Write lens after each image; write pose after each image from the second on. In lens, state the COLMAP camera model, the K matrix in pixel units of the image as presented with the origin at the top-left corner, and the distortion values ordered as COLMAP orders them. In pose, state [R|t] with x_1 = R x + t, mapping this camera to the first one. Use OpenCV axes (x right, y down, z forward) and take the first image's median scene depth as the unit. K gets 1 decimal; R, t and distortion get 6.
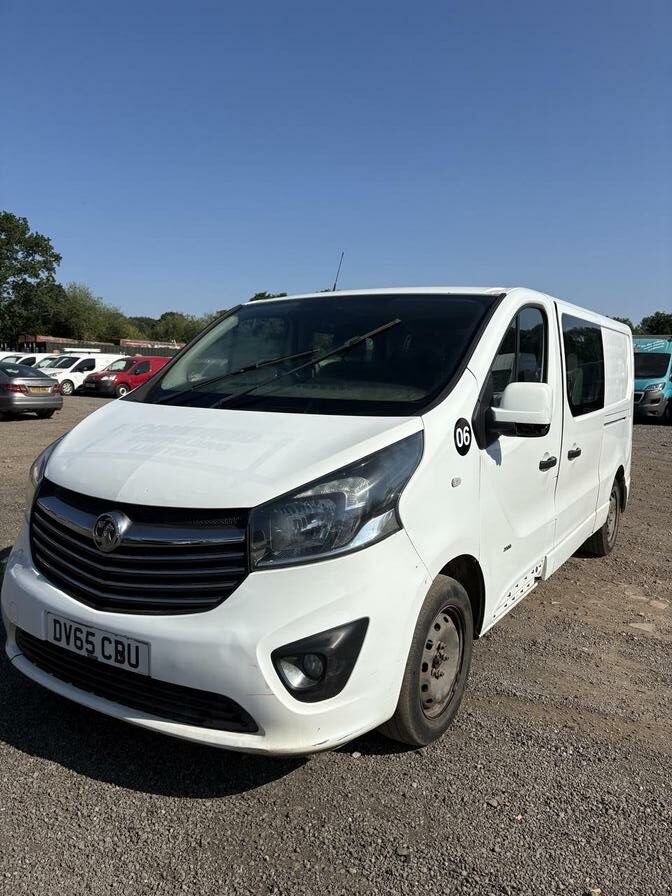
lens RADIAL K [[687.5, 0, 336.0], [0, 687.5, 448.0], [0, 0, 1]] dist [-0.003338, -0.011345]
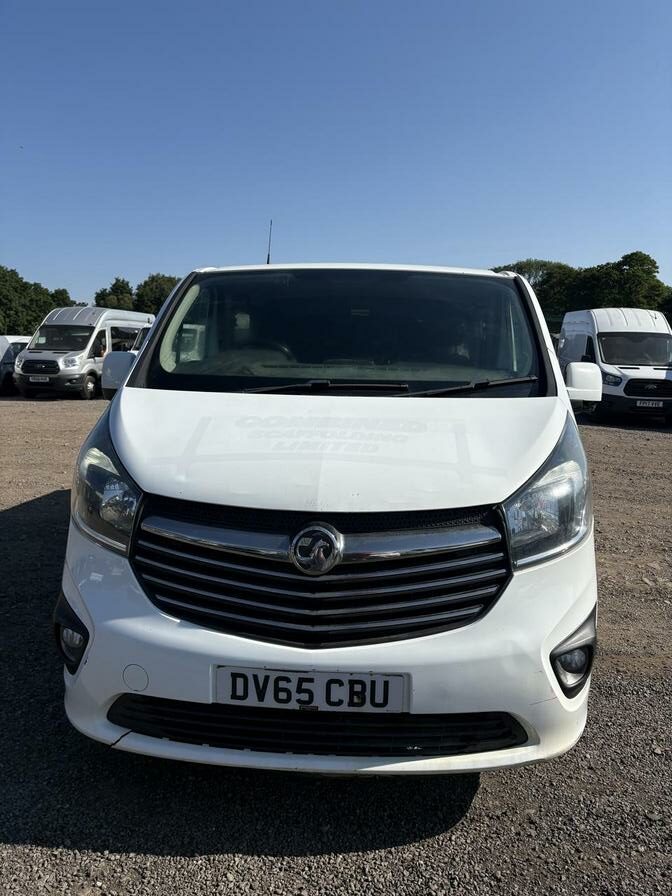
lens RADIAL K [[687.5, 0, 336.0], [0, 687.5, 448.0], [0, 0, 1]] dist [-0.003338, -0.011345]
pose [[0.882454, -0.061975, 0.466298, -0.693964], [0.048178, 0.997978, 0.041463, -0.031366], [-0.467924, -0.014124, 0.883656, 0.284037]]
